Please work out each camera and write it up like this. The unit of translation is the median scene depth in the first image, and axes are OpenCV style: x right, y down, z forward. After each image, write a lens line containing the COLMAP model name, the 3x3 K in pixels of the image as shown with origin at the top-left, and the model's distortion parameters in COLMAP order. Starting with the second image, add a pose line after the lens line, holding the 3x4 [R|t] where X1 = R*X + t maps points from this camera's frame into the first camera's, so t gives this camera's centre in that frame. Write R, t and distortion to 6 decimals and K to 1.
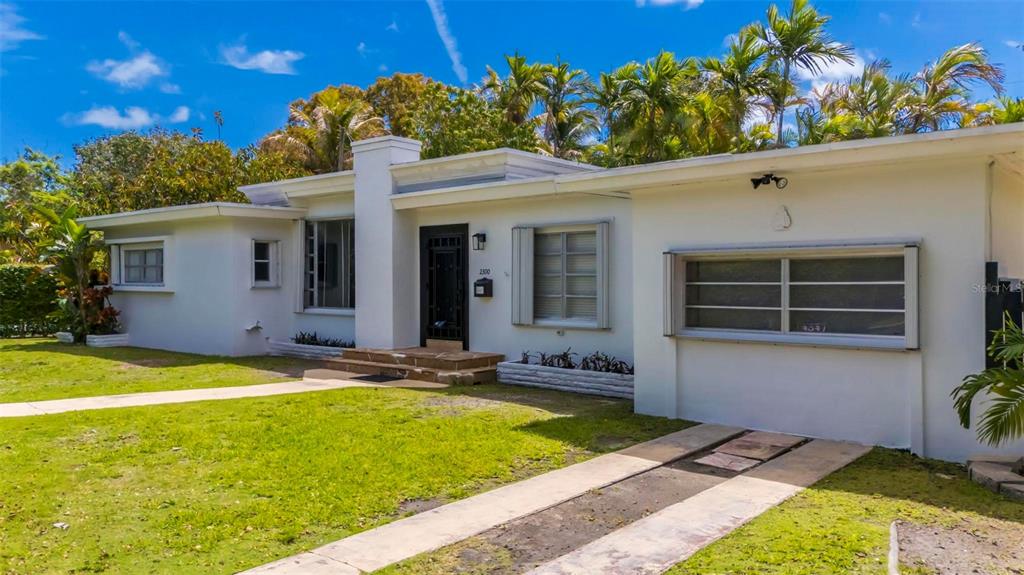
lens RADIAL K [[746.1, 0, 506.3], [0, 746.1, 306.5], [0, 0, 1]] dist [0.045013, -0.001623]
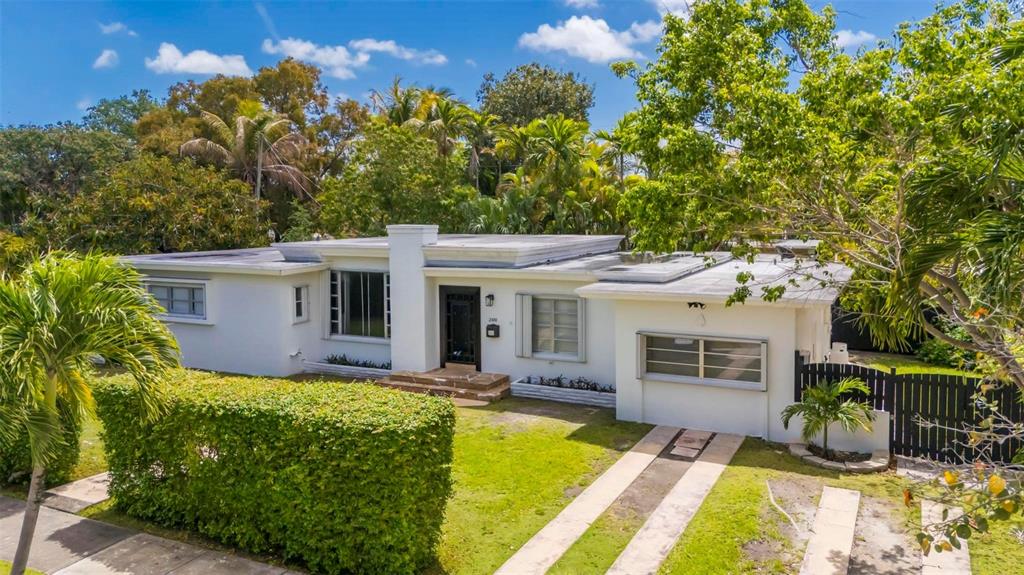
lens RADIAL K [[770.6, 0, 512.0], [0, 770.6, 287.5], [0, 0, 1]] dist [0.049725, -0.007547]
pose [[0.967530, -0.033486, 0.250530, -0.417727], [0.015206, 0.997102, 0.074547, -0.250454], [-0.252300, -0.068317, 0.965234, -0.549906]]
